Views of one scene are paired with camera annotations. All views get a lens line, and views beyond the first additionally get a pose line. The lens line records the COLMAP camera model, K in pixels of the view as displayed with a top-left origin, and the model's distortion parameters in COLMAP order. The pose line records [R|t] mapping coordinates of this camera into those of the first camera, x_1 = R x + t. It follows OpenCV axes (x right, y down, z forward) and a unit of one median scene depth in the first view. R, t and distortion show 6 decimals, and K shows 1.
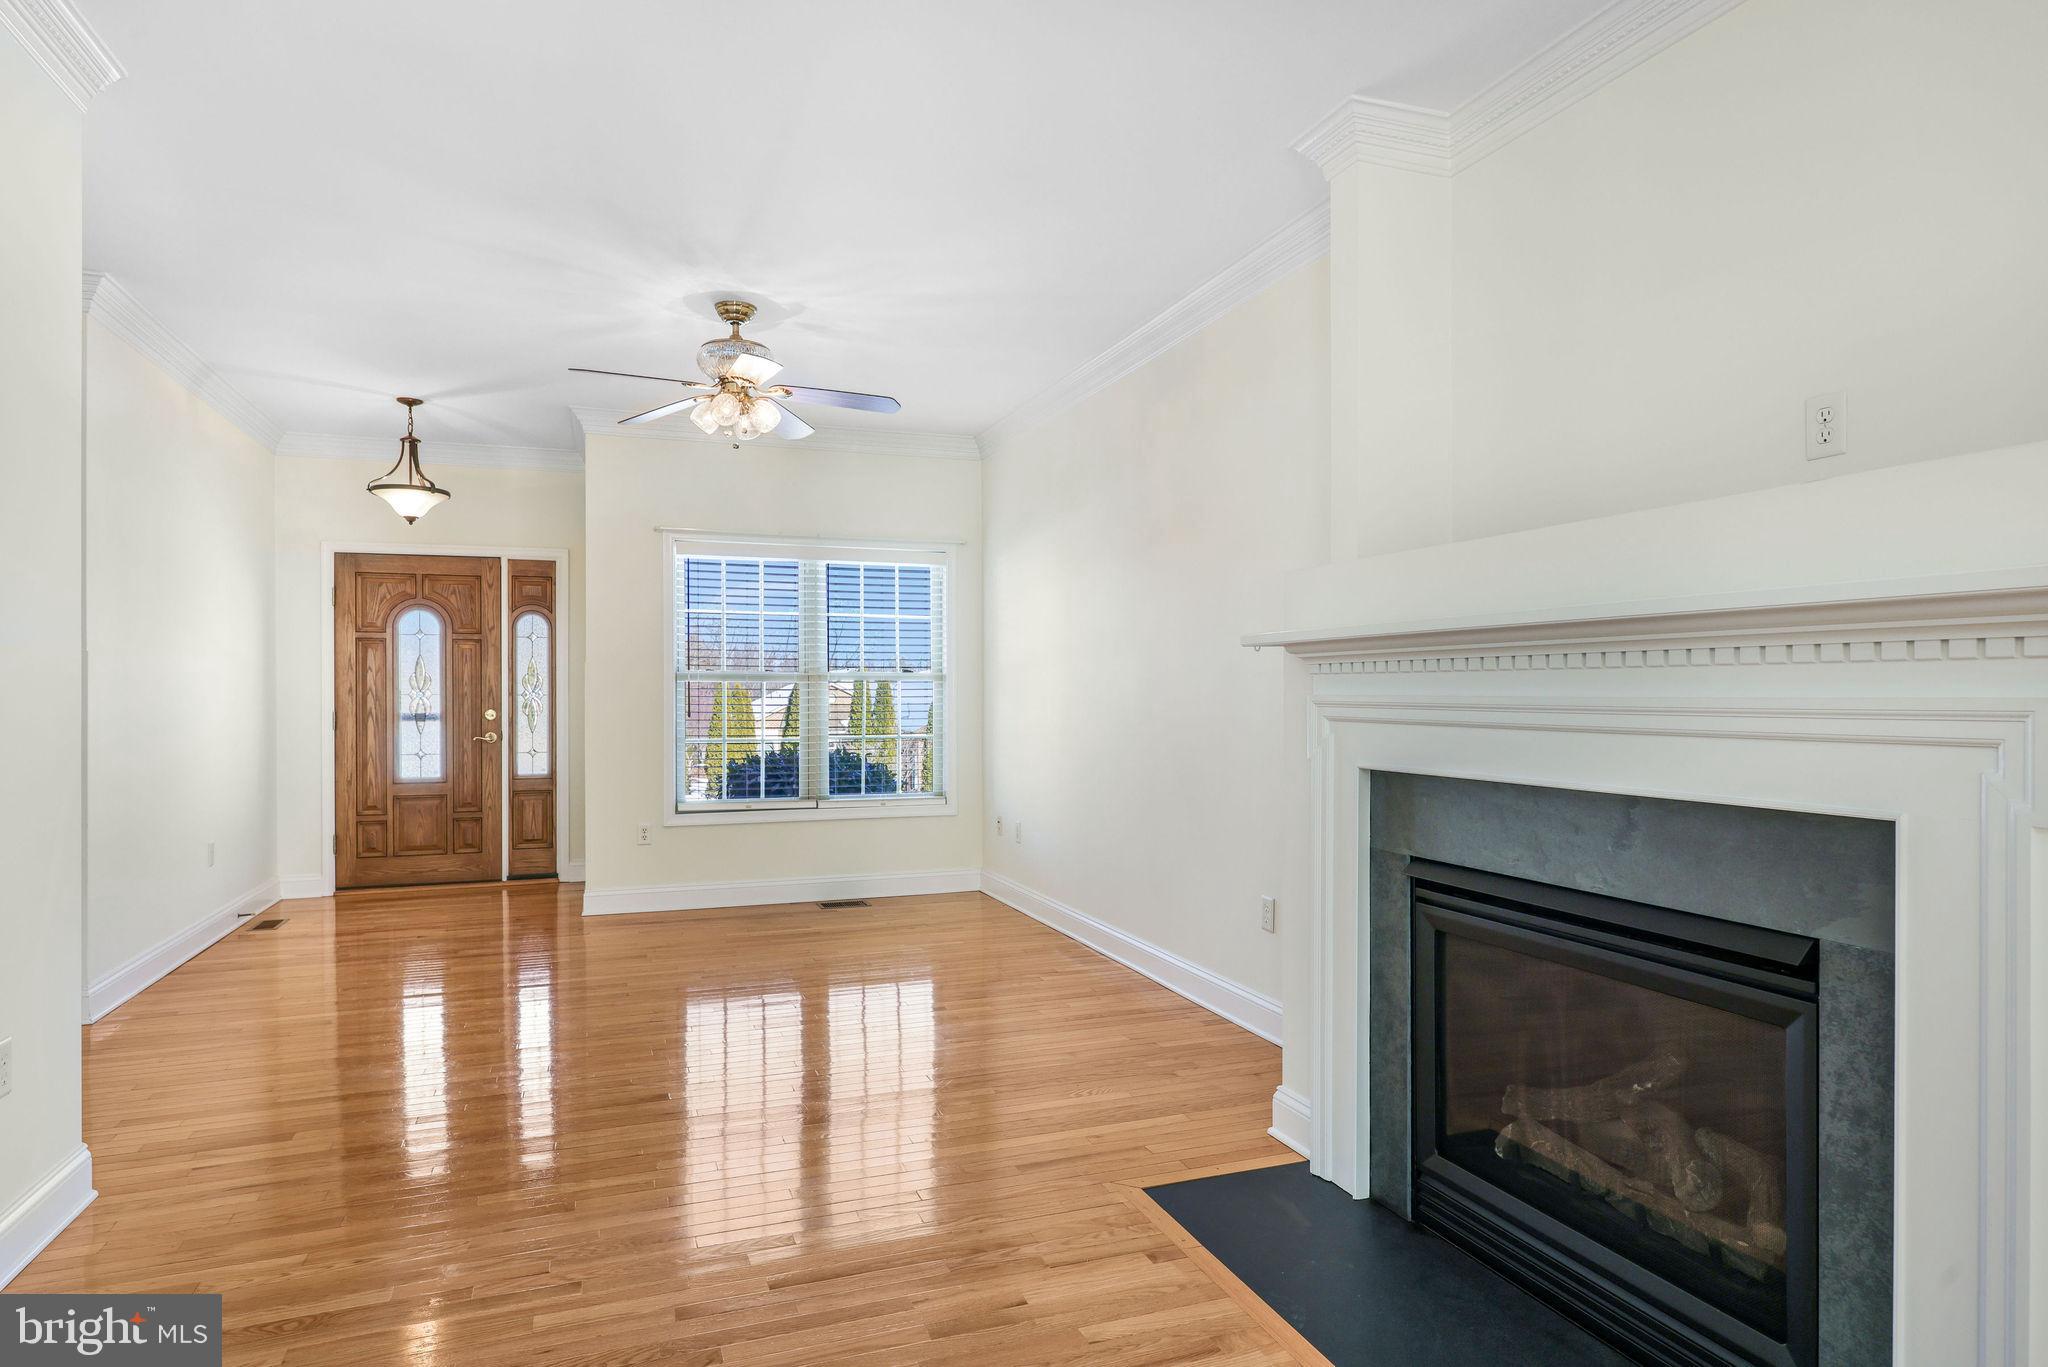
lens RADIAL K [[1145.2, 0, 1023.0], [0, 1145.2, 698.1], [0, 0, 1]] dist [0.023130, 0.000072]
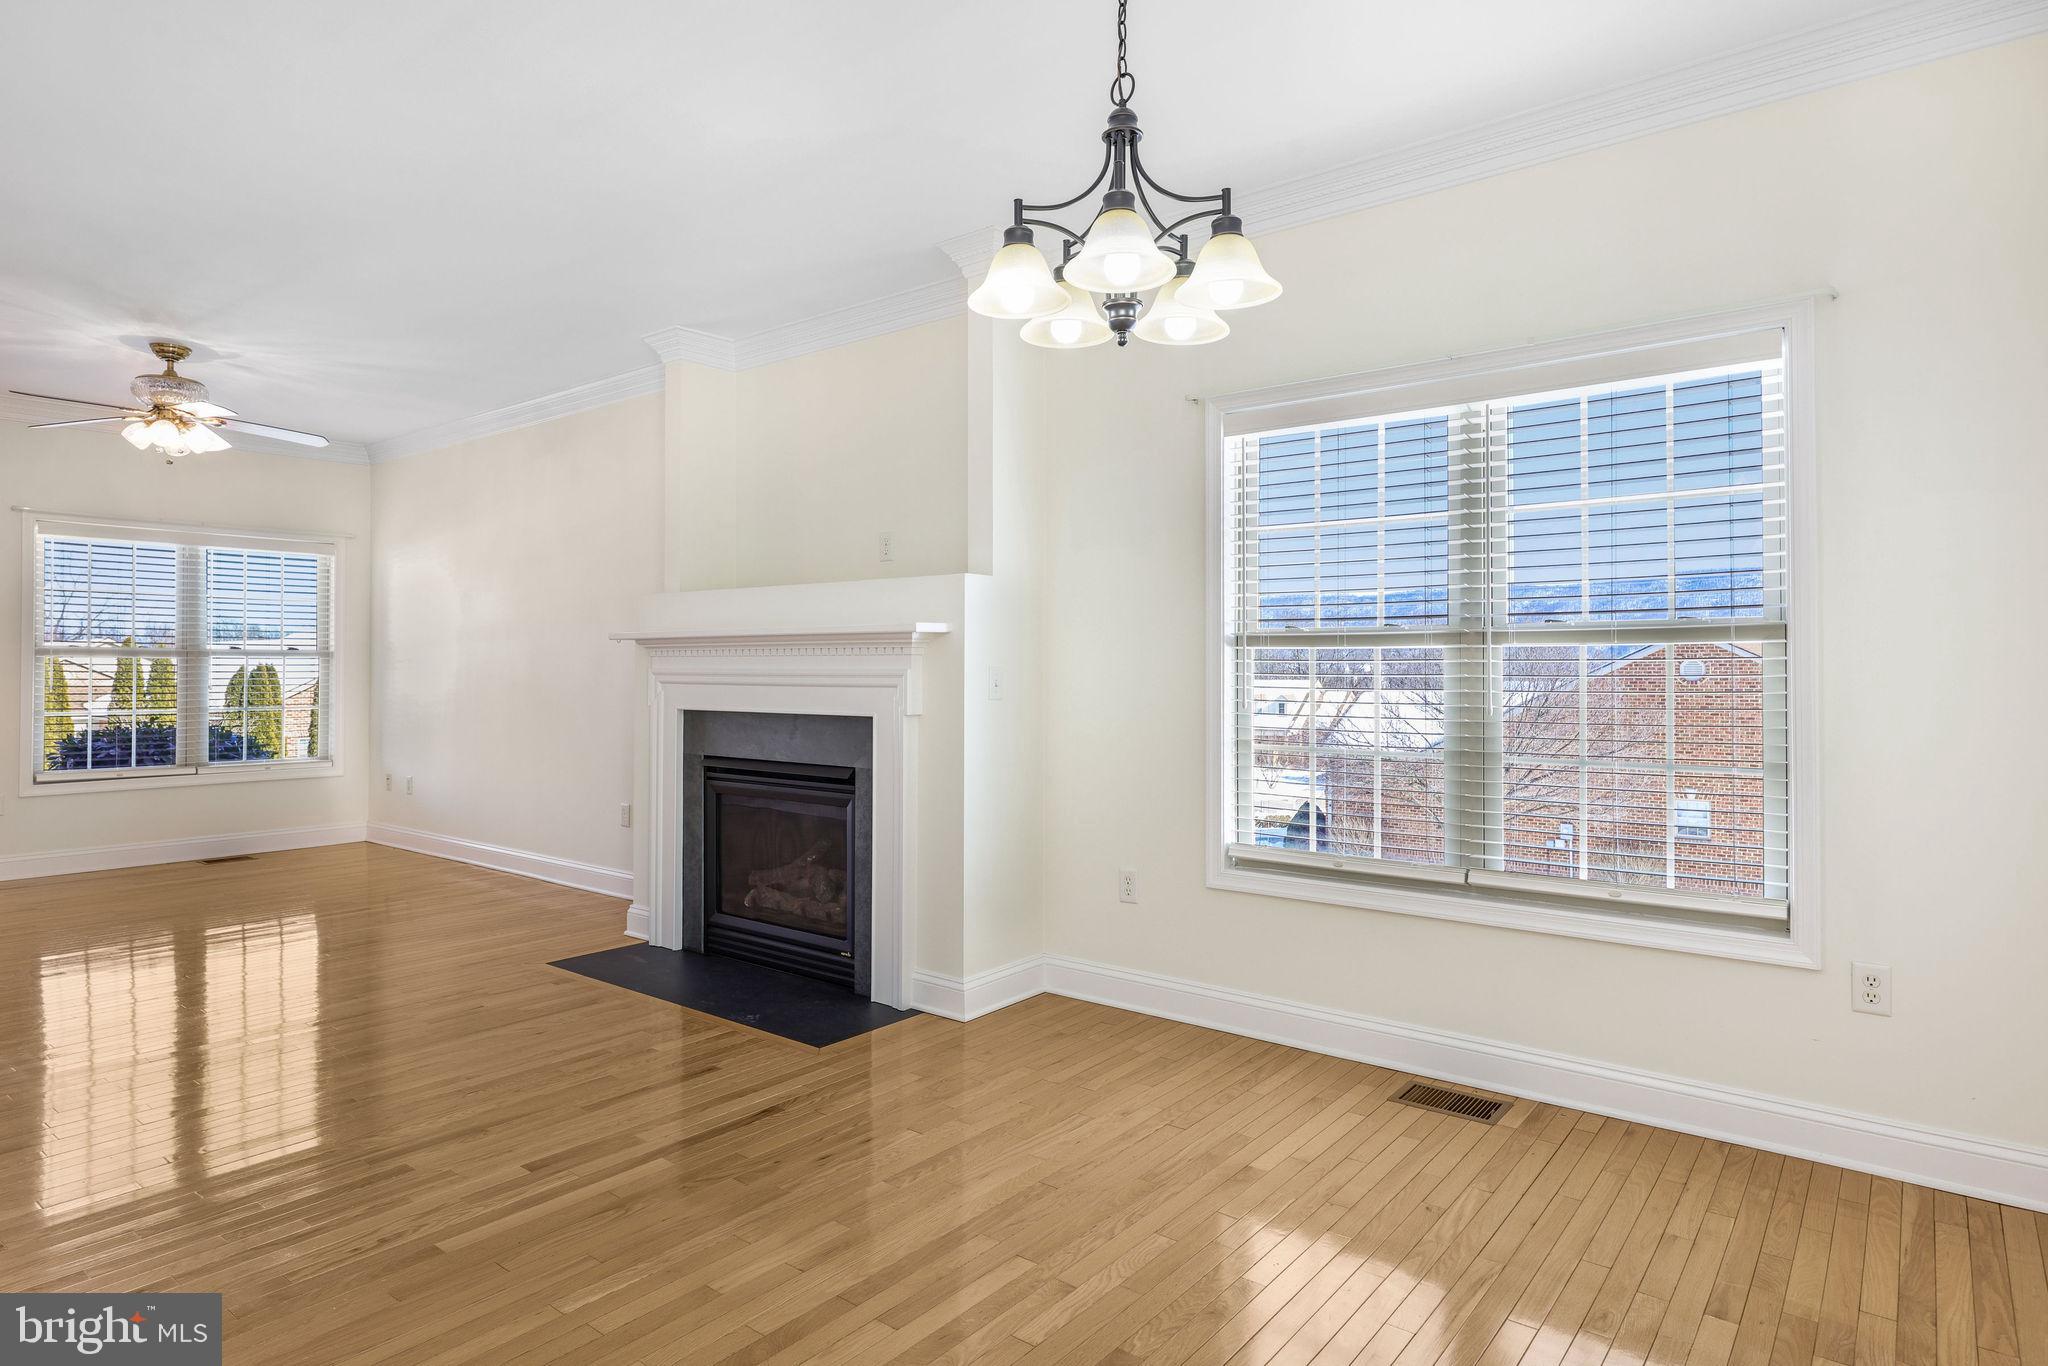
lens RADIAL K [[1140.1, 0, 1019.0], [0, 1140.1, 663.7], [0, 0, 1]] dist [-0.002639, -0.000627]
pose [[0.857787, 0.003098, 0.513996, -0.151195], [0.001549, 0.999962, -0.008611, 0.005204], [-0.514003, 0.008182, 0.857749, -0.734585]]
